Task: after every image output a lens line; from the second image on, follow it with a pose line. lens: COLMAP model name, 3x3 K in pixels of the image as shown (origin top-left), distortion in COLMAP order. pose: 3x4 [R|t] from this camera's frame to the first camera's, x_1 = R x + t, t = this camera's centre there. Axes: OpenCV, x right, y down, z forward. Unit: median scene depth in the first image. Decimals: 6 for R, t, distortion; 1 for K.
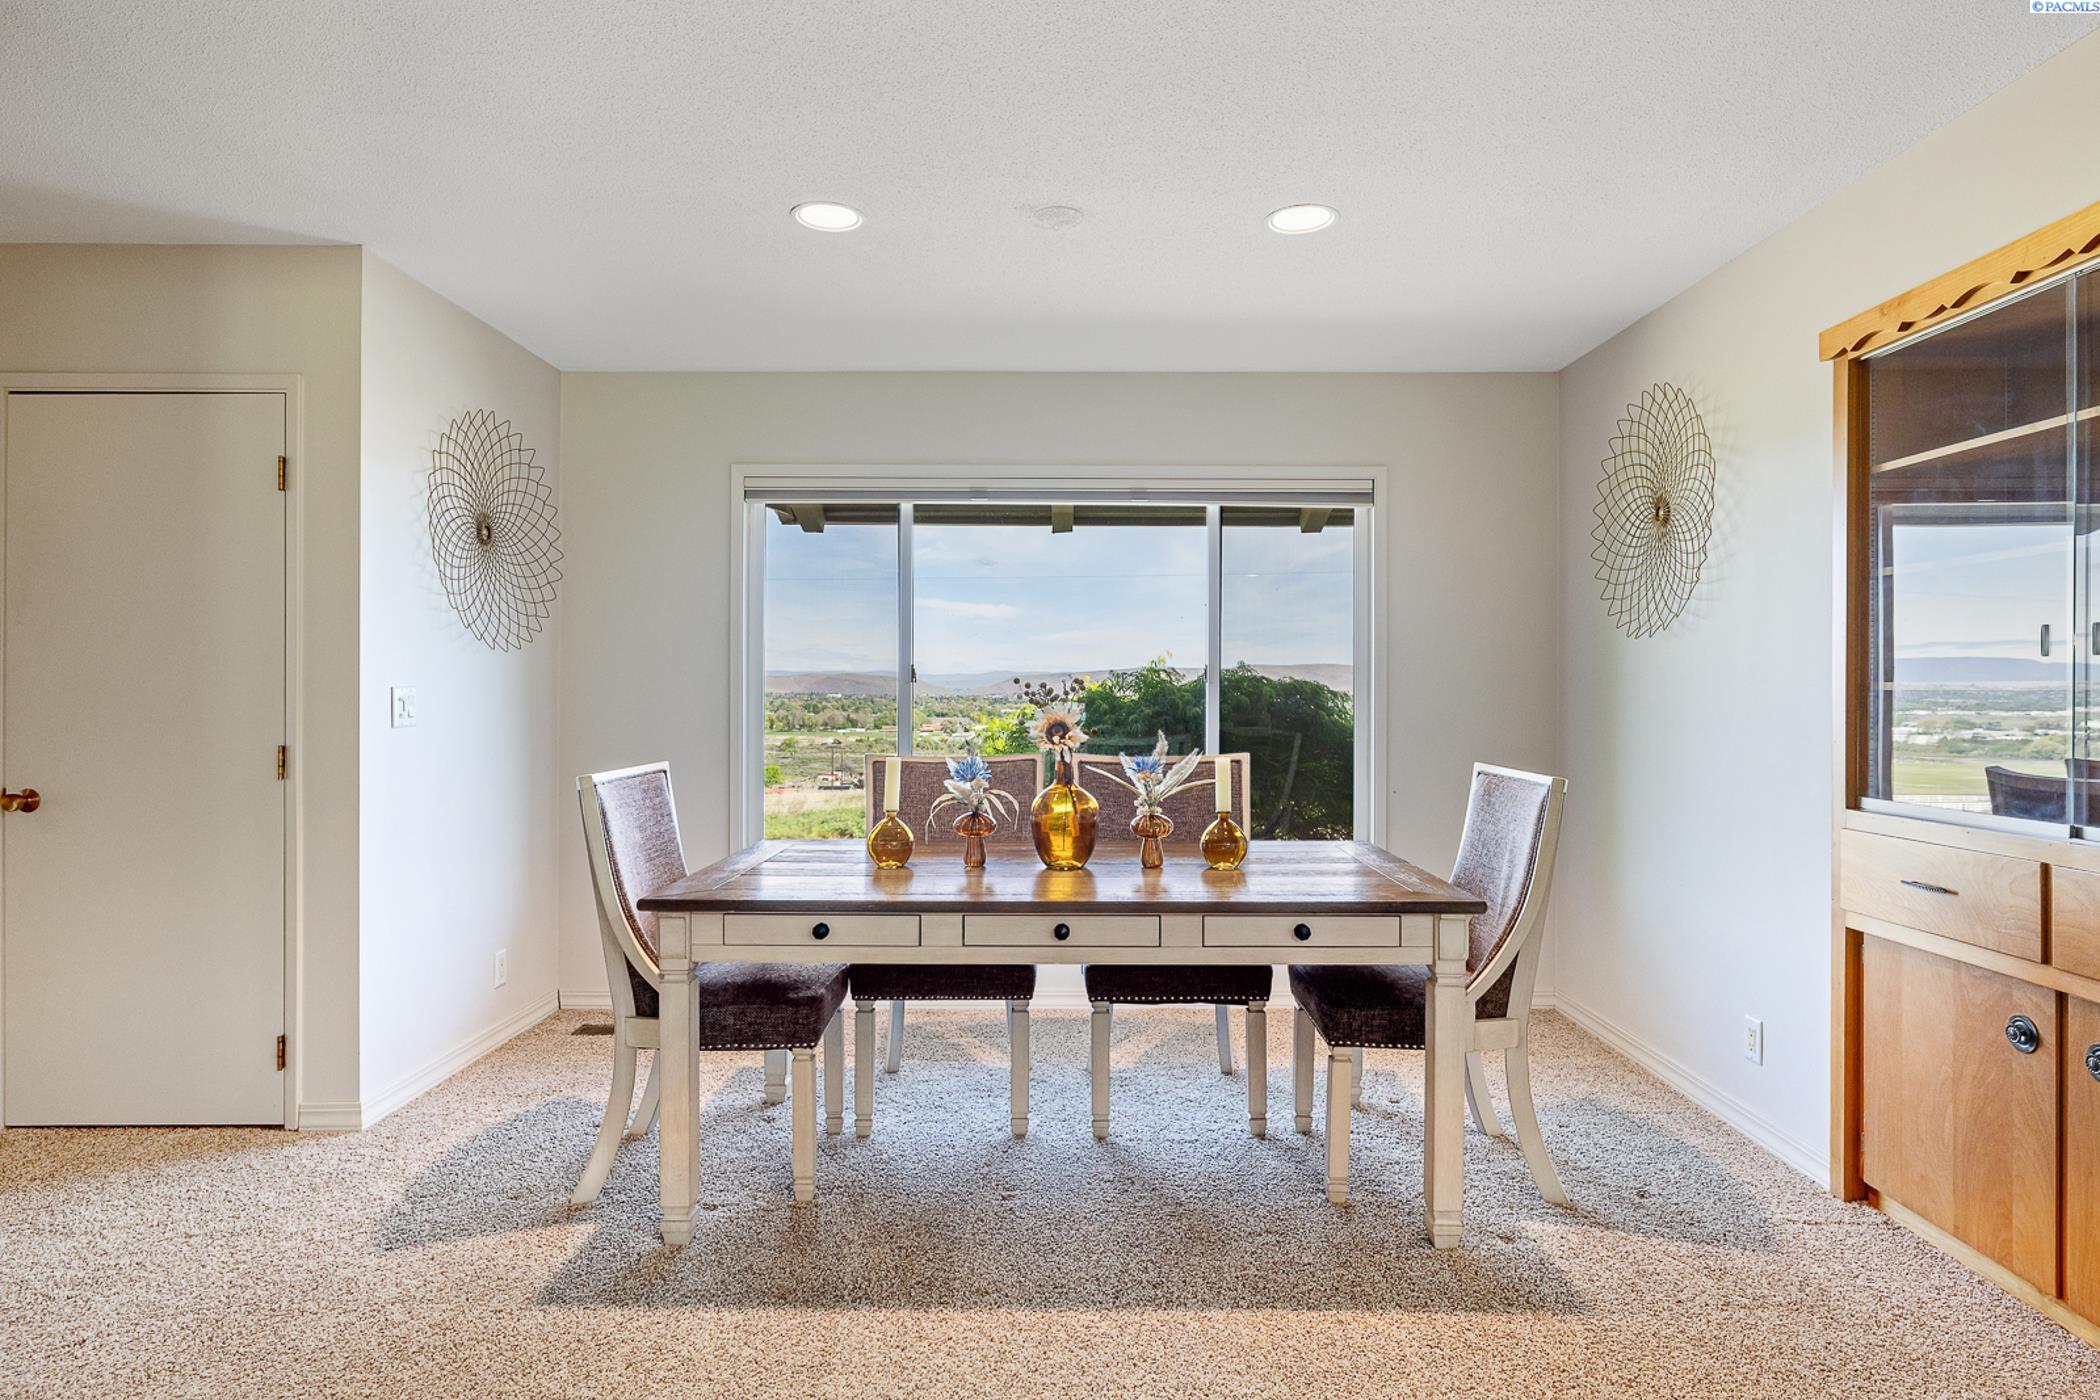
lens RADIAL K [[1127.1, 0, 1049.8], [0, 1127.1, 694.6], [0, 0, 1]] dist [-0.003000, 0.001964]
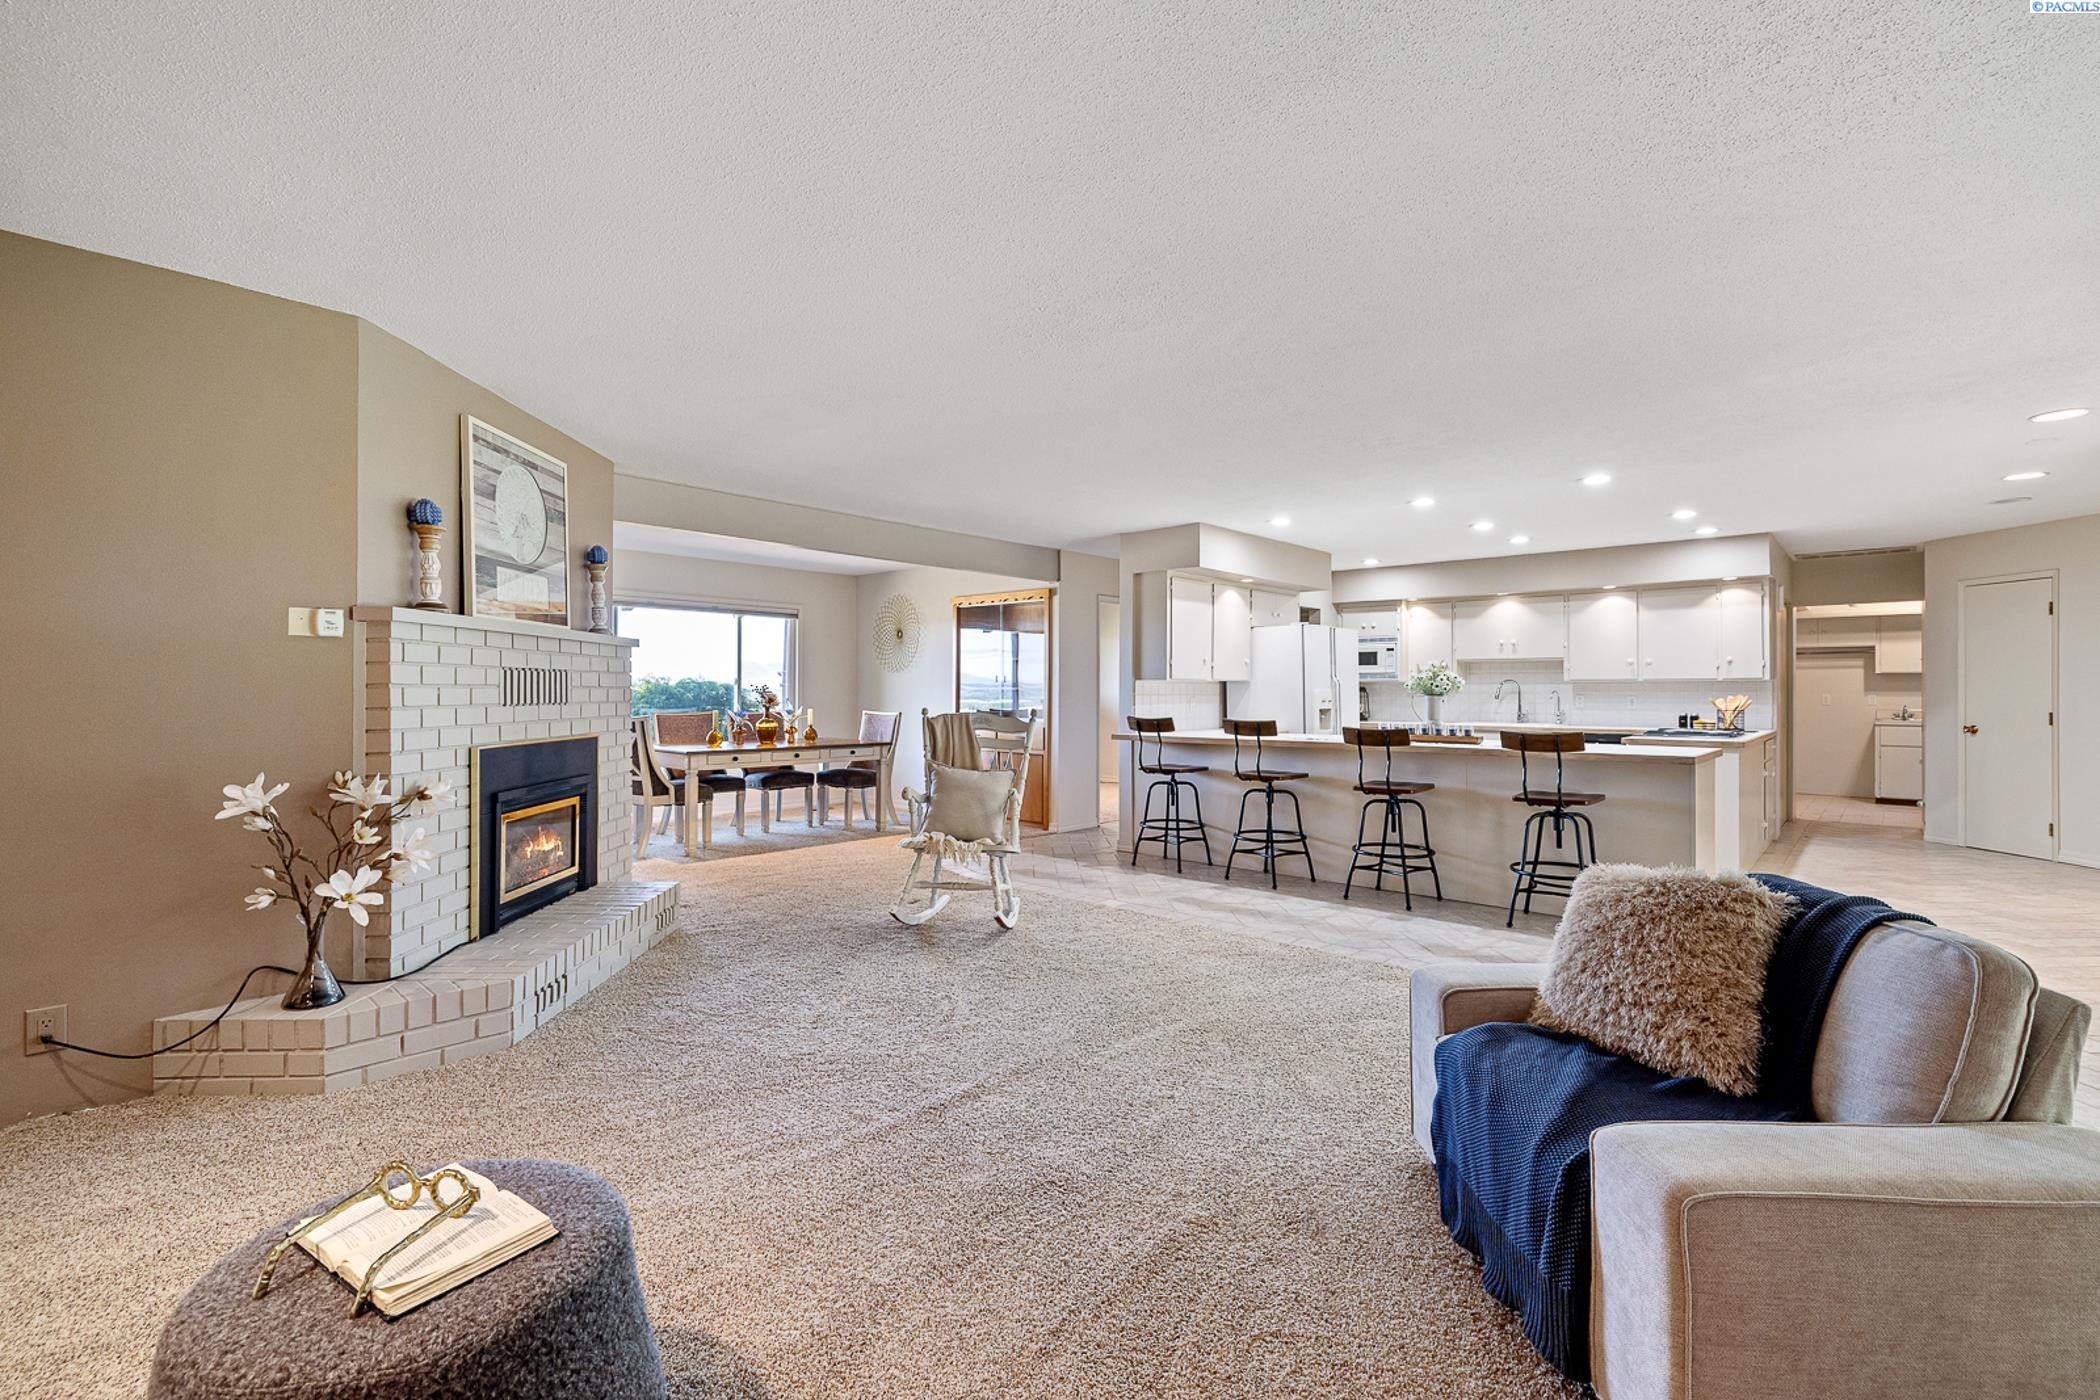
lens RADIAL K [[930.8, 0, 1054.0], [0, 930.8, 689.7], [0, 0, 1]] dist [-0.016787, -0.000329]
pose [[0.678147, -0.002231, 0.734923, -1.516647], [-0.000206, 0.999995, 0.003225, -0.005134], [-0.734927, -0.002339, 0.678143, -1.265941]]
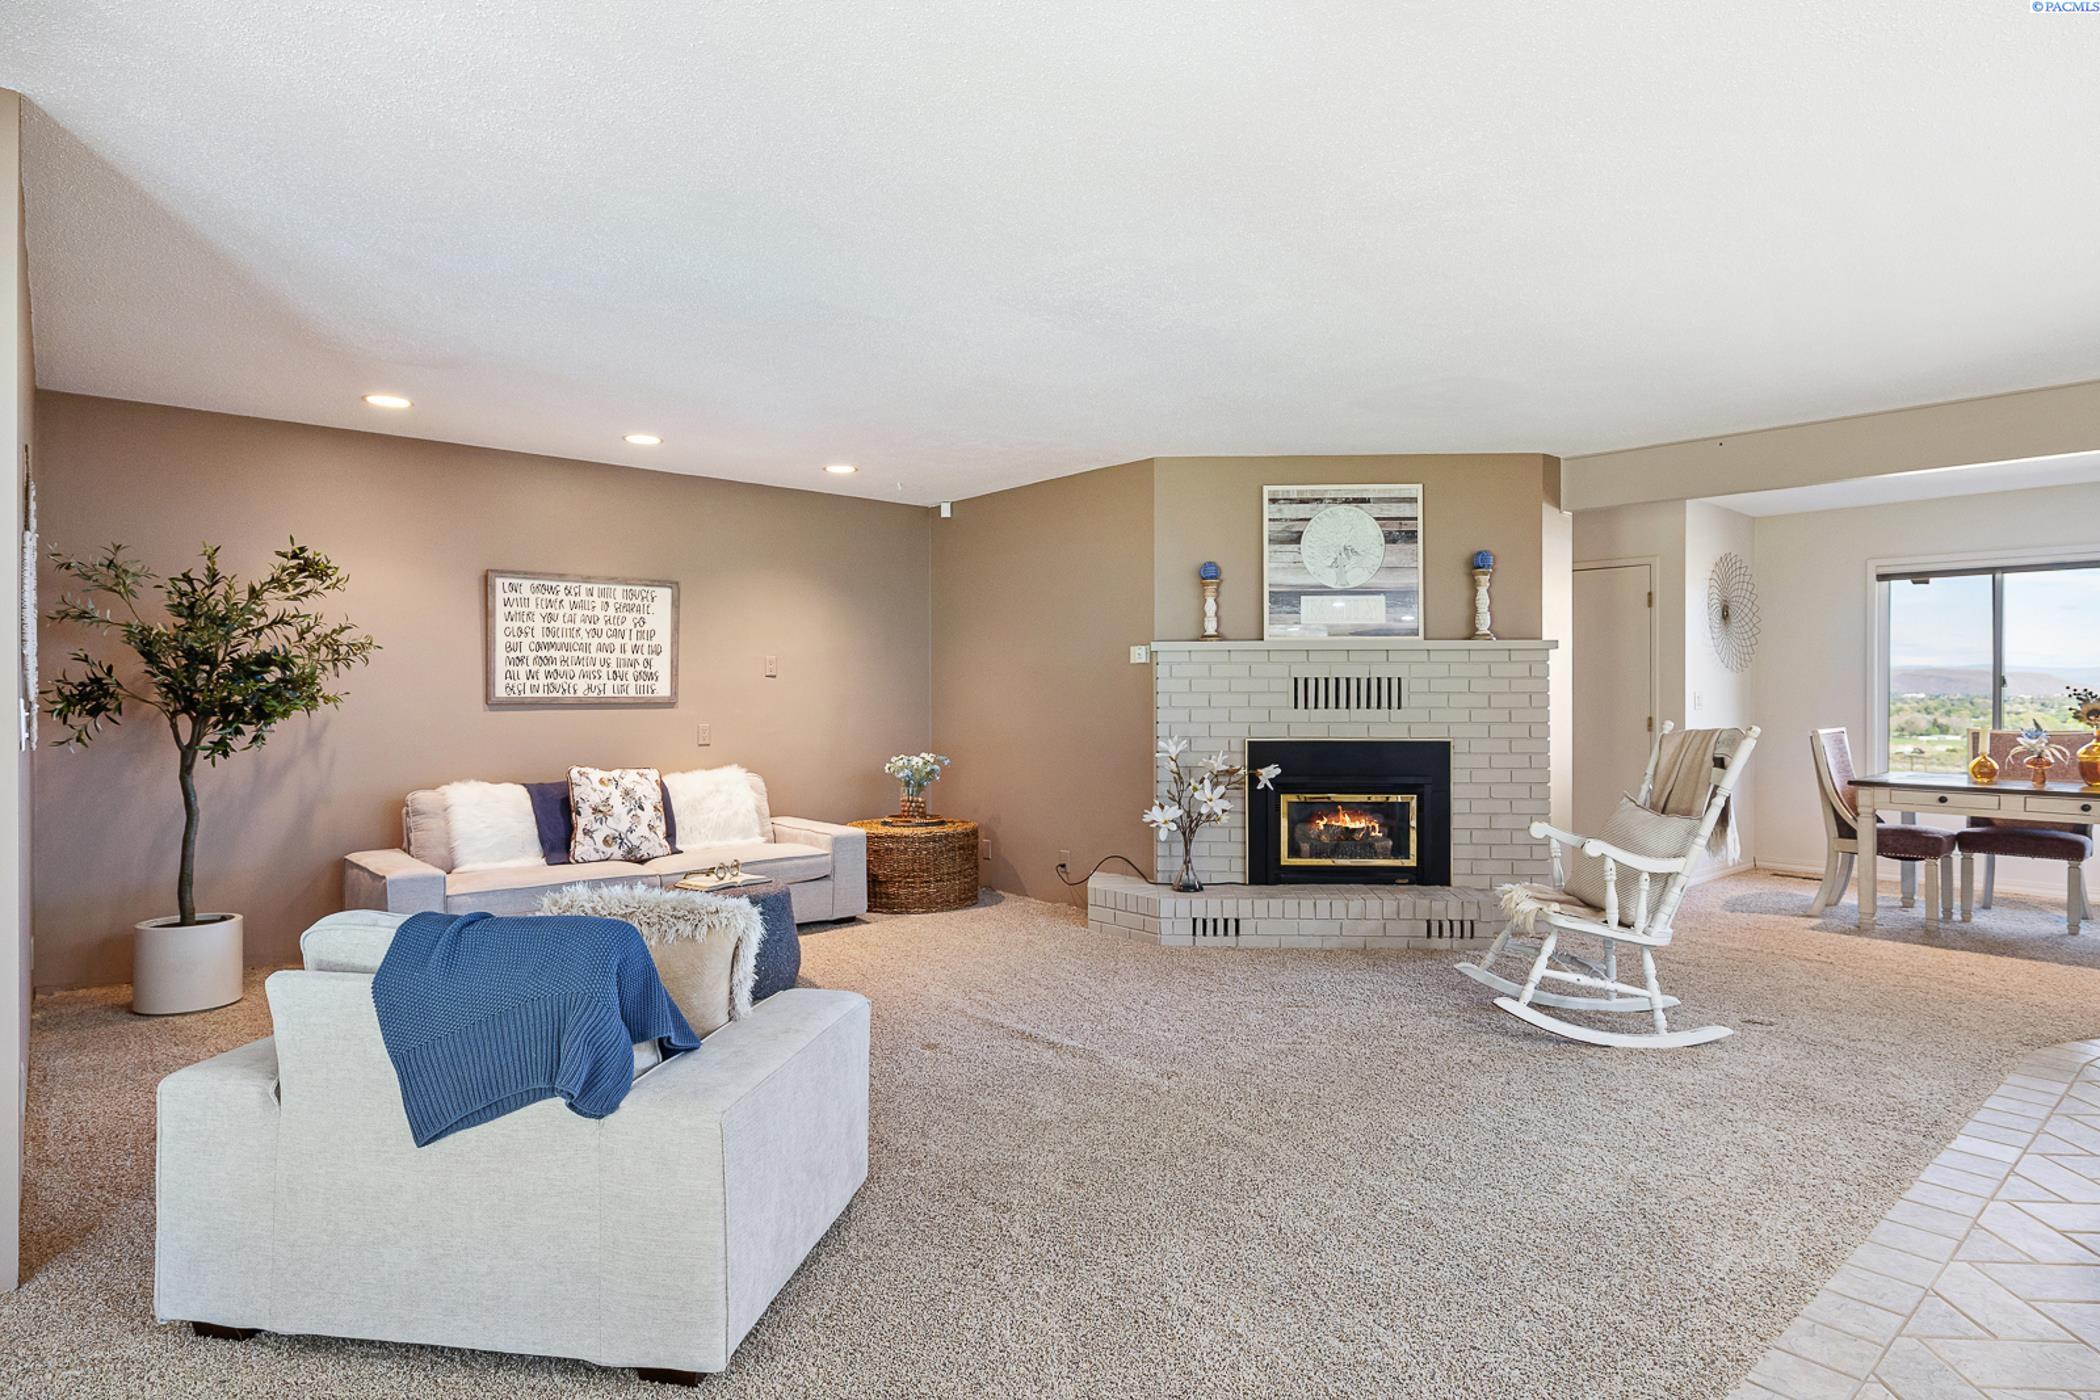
lens RADIAL K [[1127.1, 0, 1064.3], [0, 1127.1, 696.2], [0, 0, 1]] dist [-0.003000, 0.001964]
pose [[0.671564, -0.000147, -0.740947, 0.229383], [0.001079, 0.999999, 0.000779, -0.000828], [0.740946, -0.001323, 0.671563, -1.457467]]
